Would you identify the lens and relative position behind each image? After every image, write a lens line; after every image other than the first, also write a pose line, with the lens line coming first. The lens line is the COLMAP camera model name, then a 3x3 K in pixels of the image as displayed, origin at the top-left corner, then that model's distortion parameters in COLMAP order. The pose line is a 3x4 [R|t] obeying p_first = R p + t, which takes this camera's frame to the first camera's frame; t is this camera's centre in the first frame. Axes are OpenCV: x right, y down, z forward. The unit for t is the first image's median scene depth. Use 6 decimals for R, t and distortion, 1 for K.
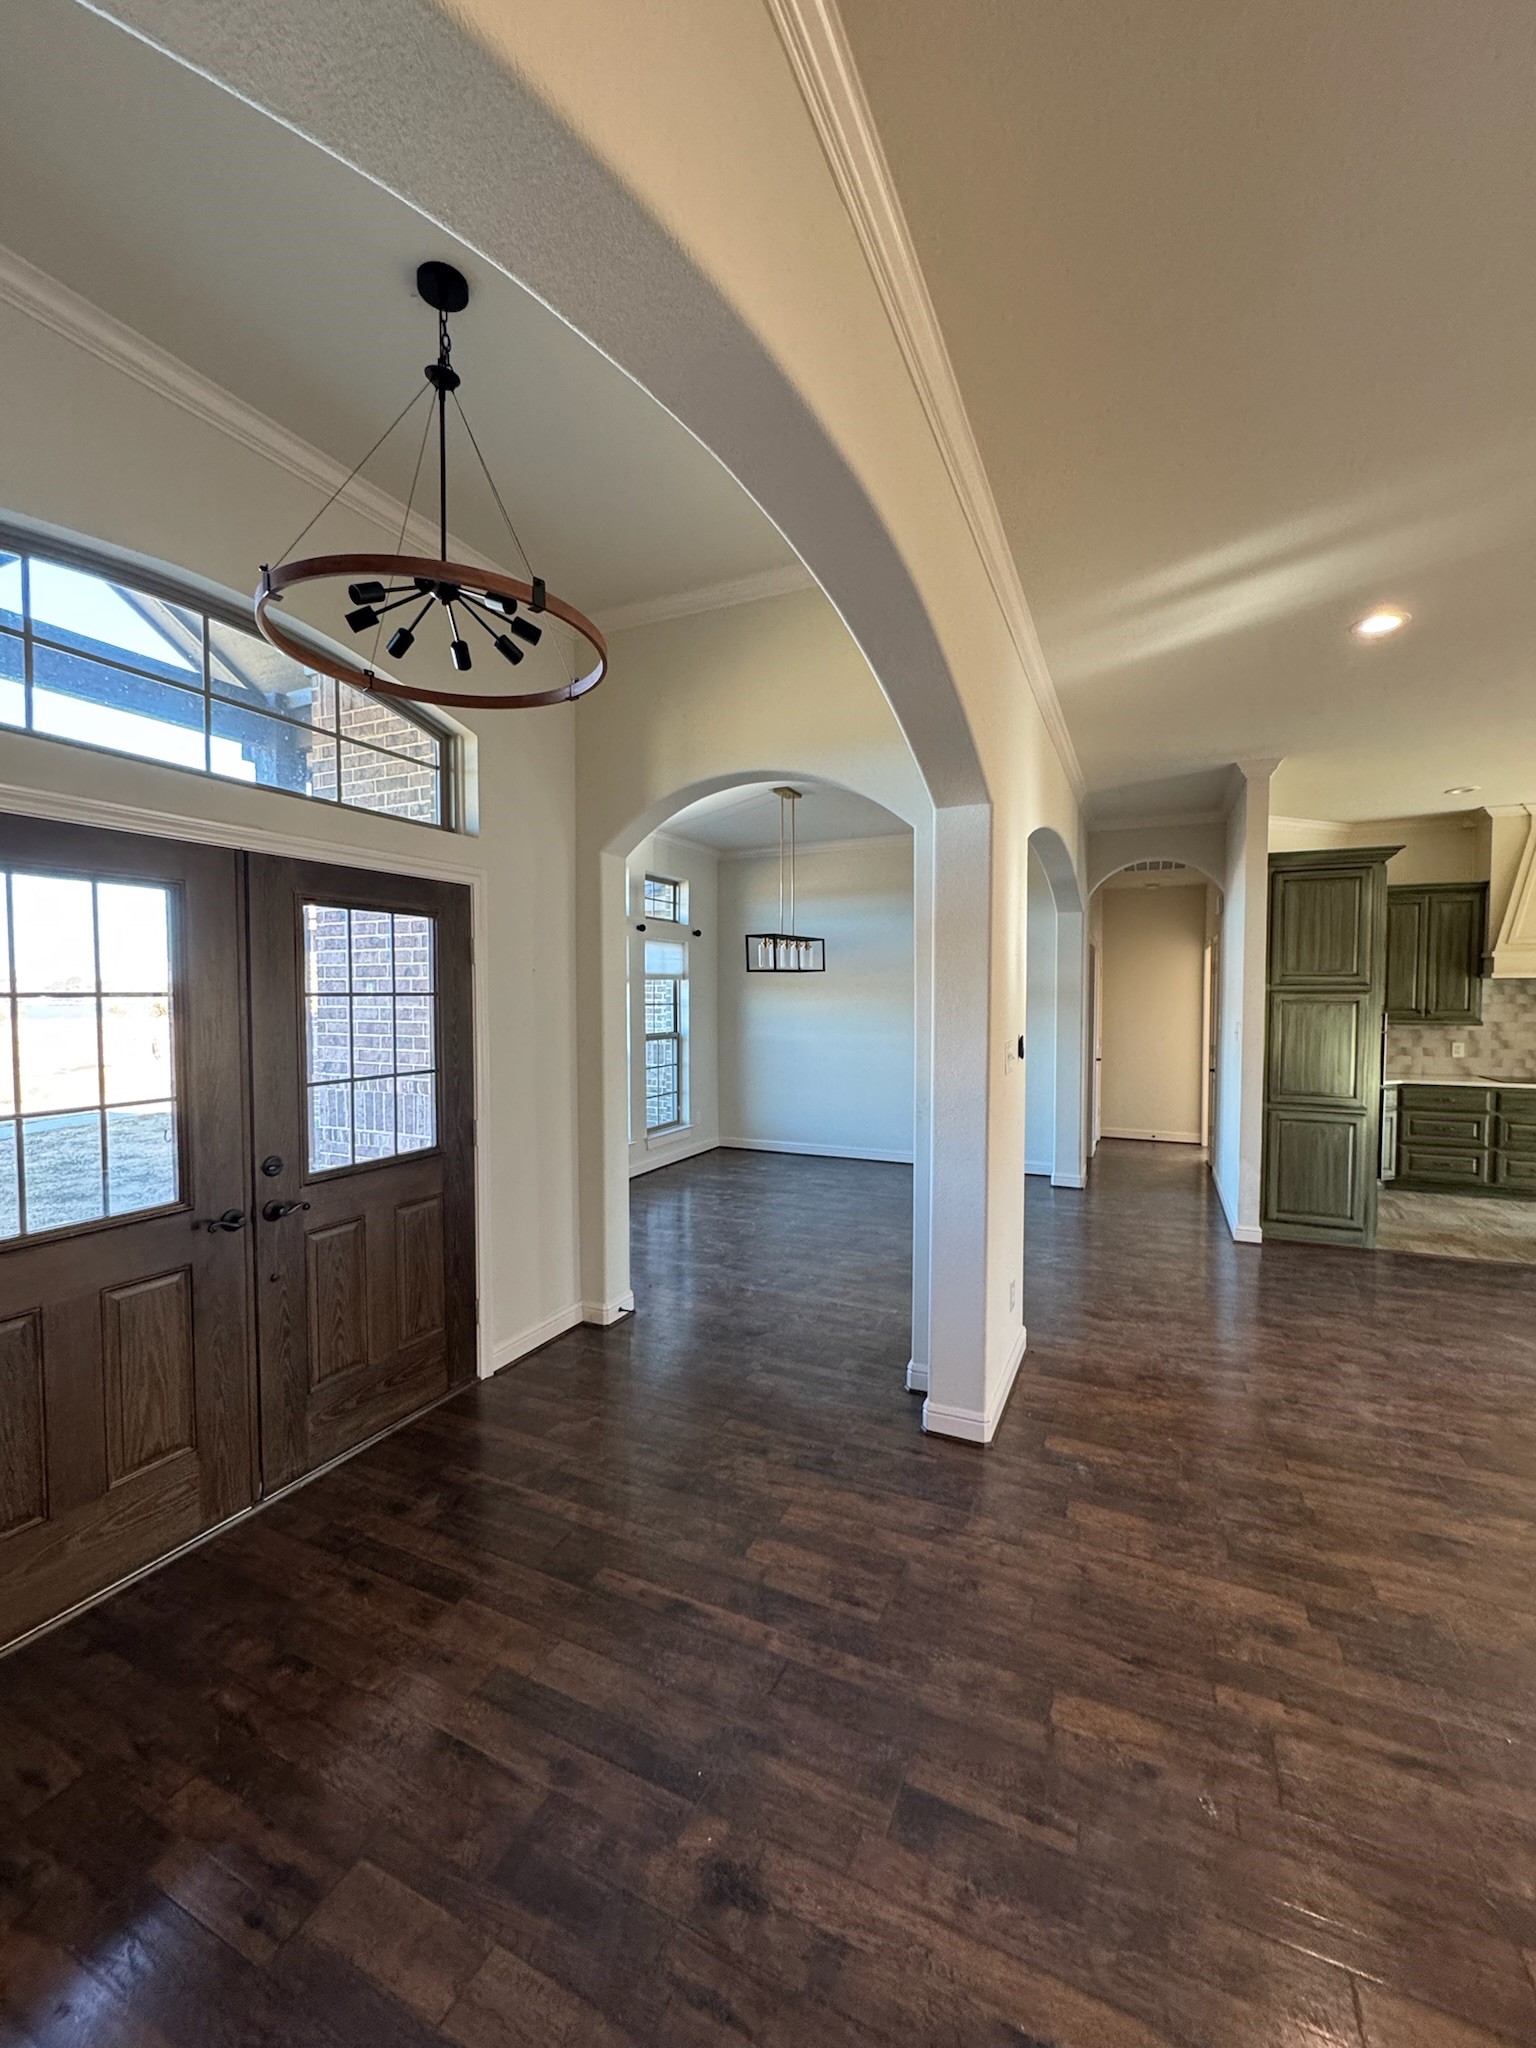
lens RADIAL K [[814.2, 0, 767.3], [0, 814.2, 1022.9], [0, 0, 1]] dist [-0.005817, 0.000232]
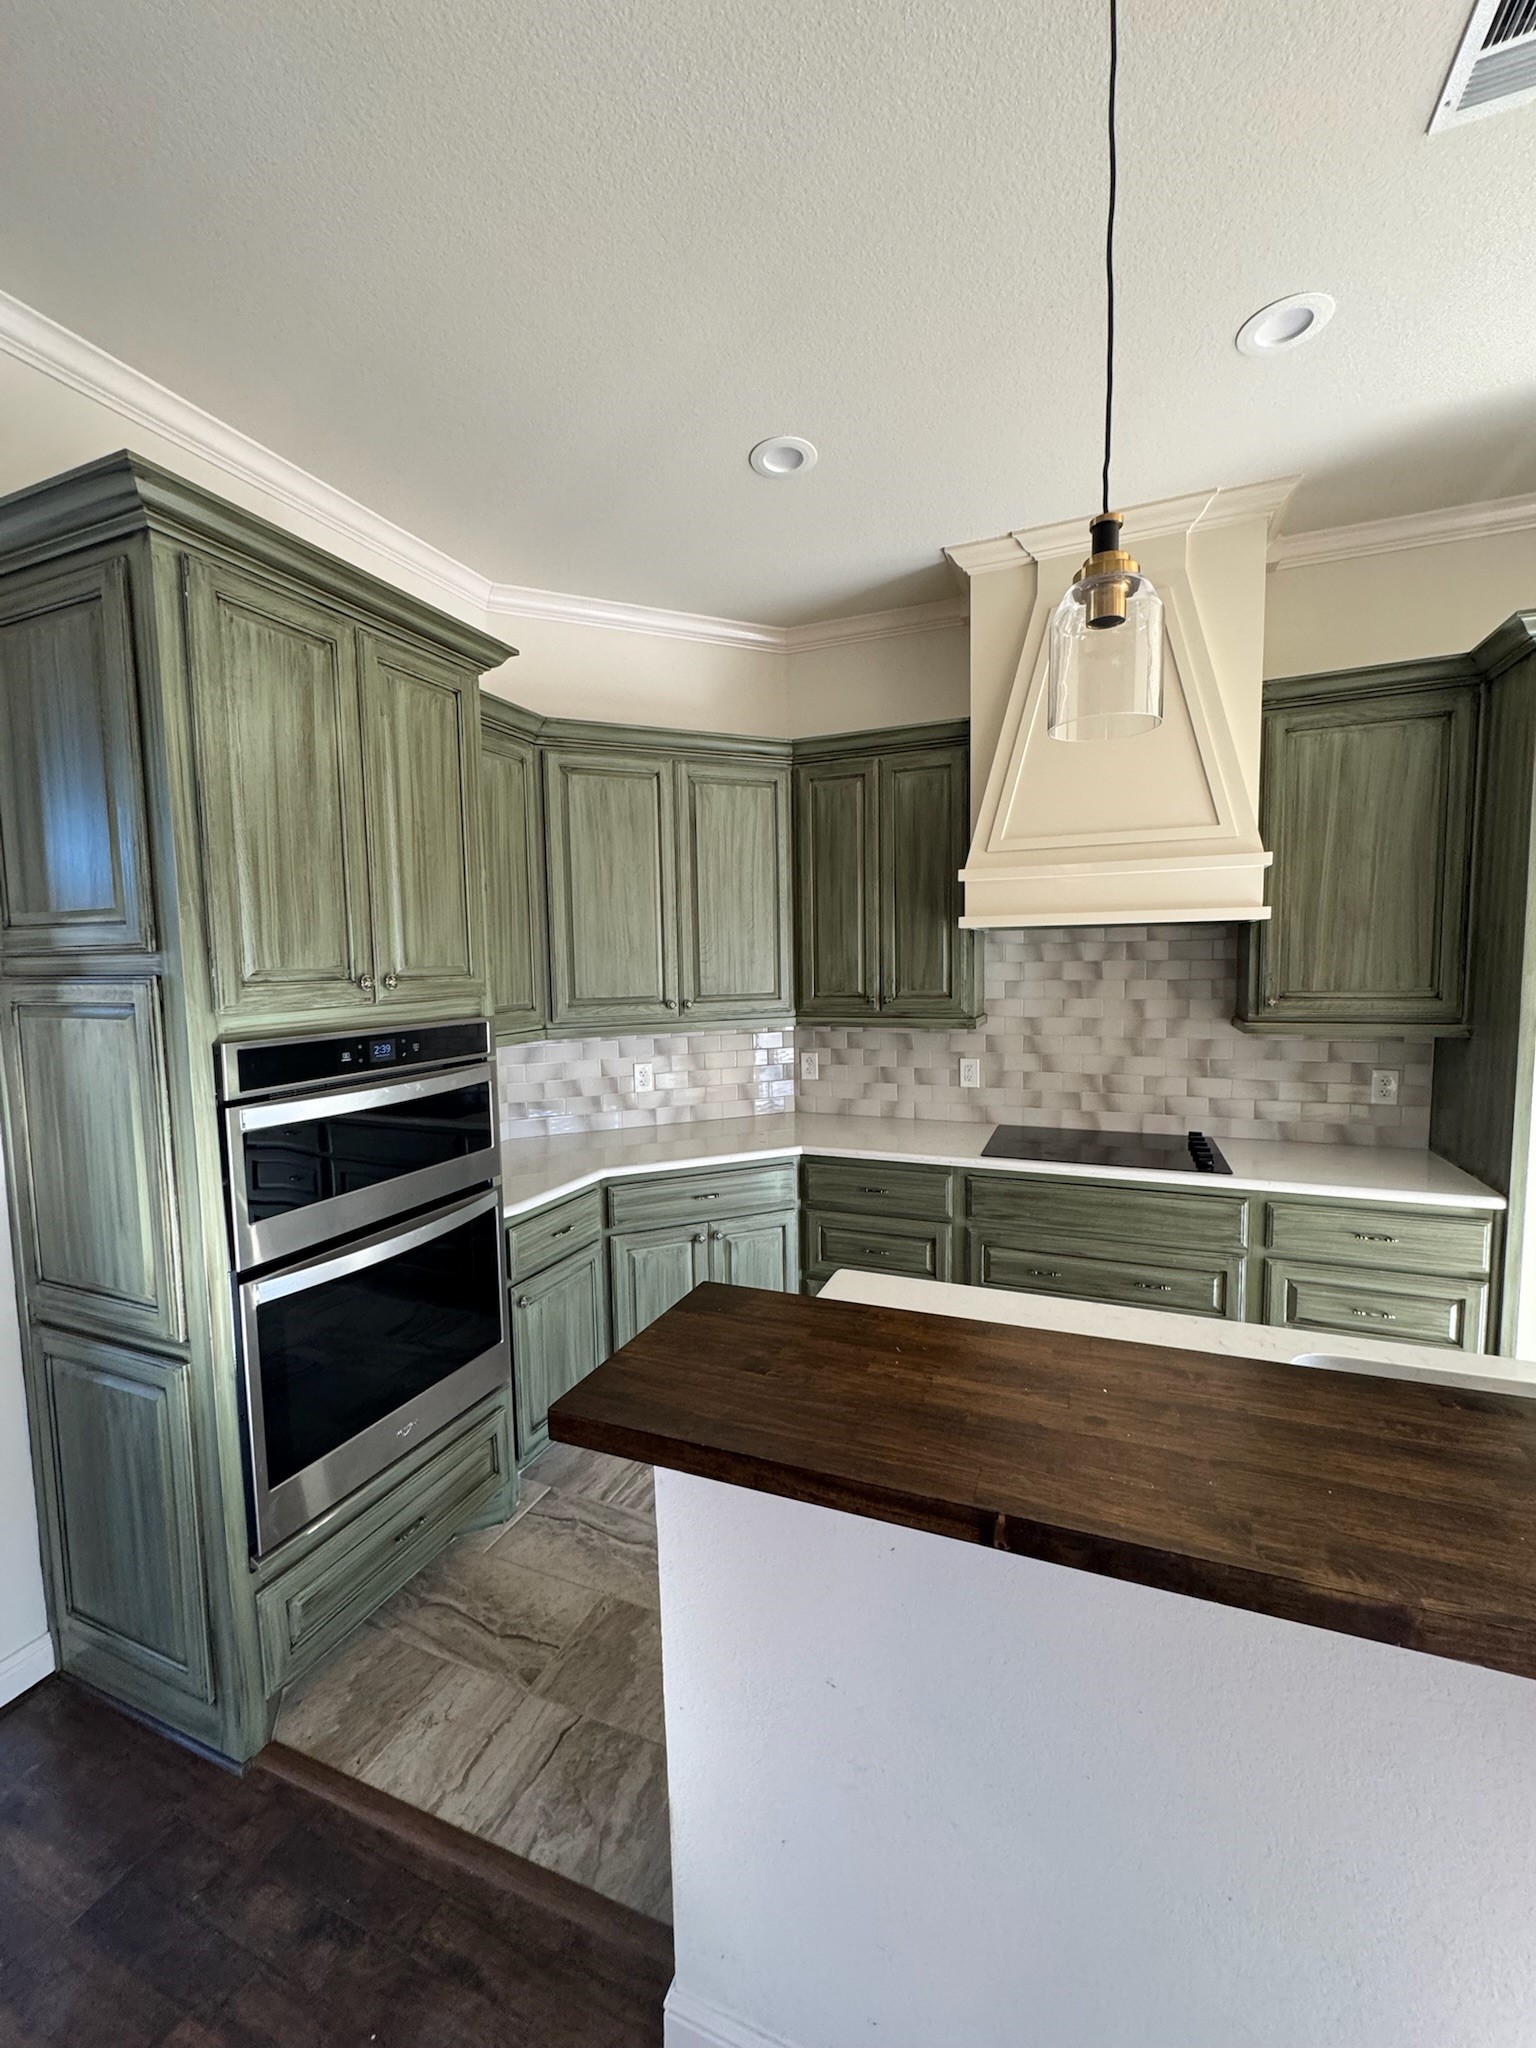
lens RADIAL K [[814.2, 0, 767.3], [0, 814.2, 1022.9], [0, 0, 1]] dist [-0.005817, 0.000232]
pose [[0.998799, -0.020152, 0.044669, 1.409383], [0.018278, 0.998951, 0.041993, -0.042819], [-0.045468, -0.041126, 0.998119, 1.002791]]
